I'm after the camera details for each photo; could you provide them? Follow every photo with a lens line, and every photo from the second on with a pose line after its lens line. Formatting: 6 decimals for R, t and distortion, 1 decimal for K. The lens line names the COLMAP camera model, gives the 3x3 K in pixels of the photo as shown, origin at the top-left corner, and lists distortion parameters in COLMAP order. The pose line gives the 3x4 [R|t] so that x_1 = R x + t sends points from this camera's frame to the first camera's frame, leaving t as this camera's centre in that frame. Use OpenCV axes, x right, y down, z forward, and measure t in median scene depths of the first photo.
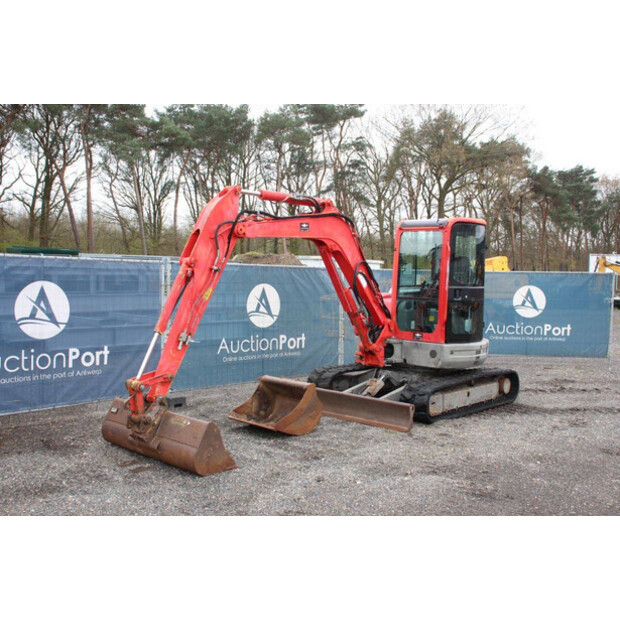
lens RADIAL K [[674.0, 0, 310.0], [0, 674.0, 310.0], [0, 0, 1]] dist [-0.085575, 0.219119]
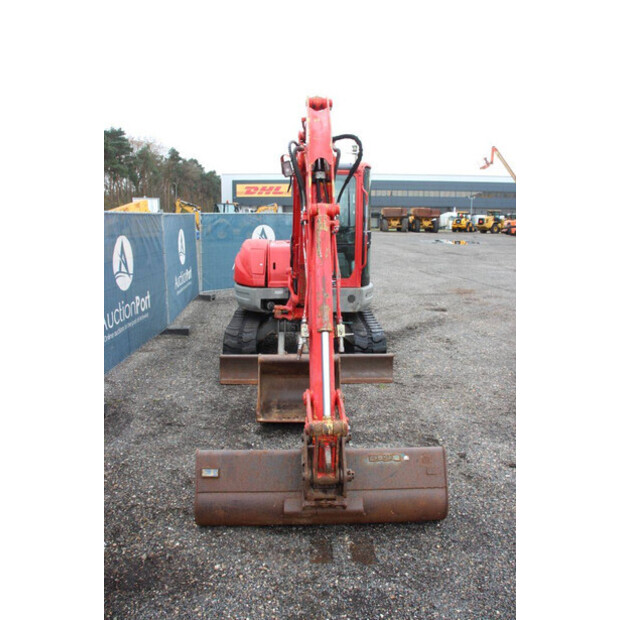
lens RADIAL K [[512.7, 0, 310.0], [0, 512.7, 310.0], [0, 0, 1]] dist [-0.156588, 0.123233]
pose [[0.707922, -0.143785, 0.691500, -0.386979], [0.047607, 0.986546, 0.156397, -0.040318], [-0.704684, -0.077796, 0.705243, 0.486350]]
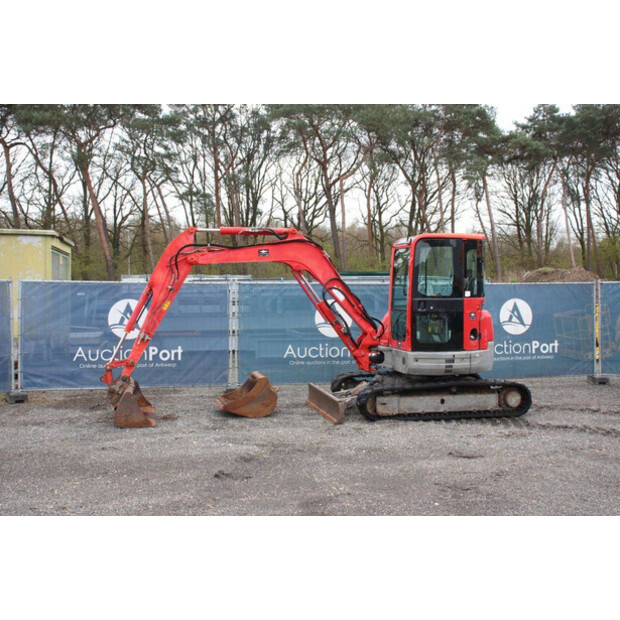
lens RADIAL K [[722.0, 0, 310.0], [0, 722.0, 310.0], [0, 0, 1]] dist [-0.021901, 0.068360]
pose [[0.814102, -0.007916, -0.580668, 0.719663], [-0.011663, 0.999483, -0.029977, 0.019607], [0.580605, 0.031177, 0.813588, -0.038720]]
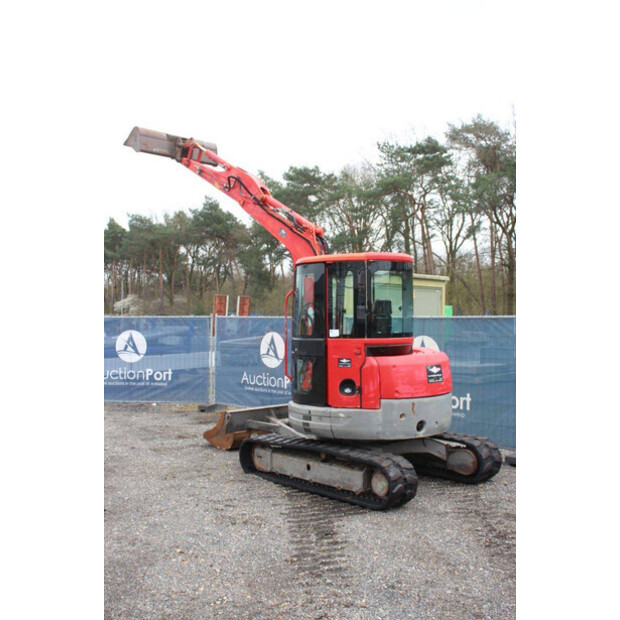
lens RADIAL K [[674.0, 0, 310.0], [0, 674.0, 310.0], [0, 0, 1]] dist [-0.085575, 0.219119]
pose [[-0.074040, -0.035710, -0.996616, 1.071081], [-0.051298, 0.998172, -0.031955, -0.042653], [0.995935, 0.048758, -0.075736, 1.052370]]
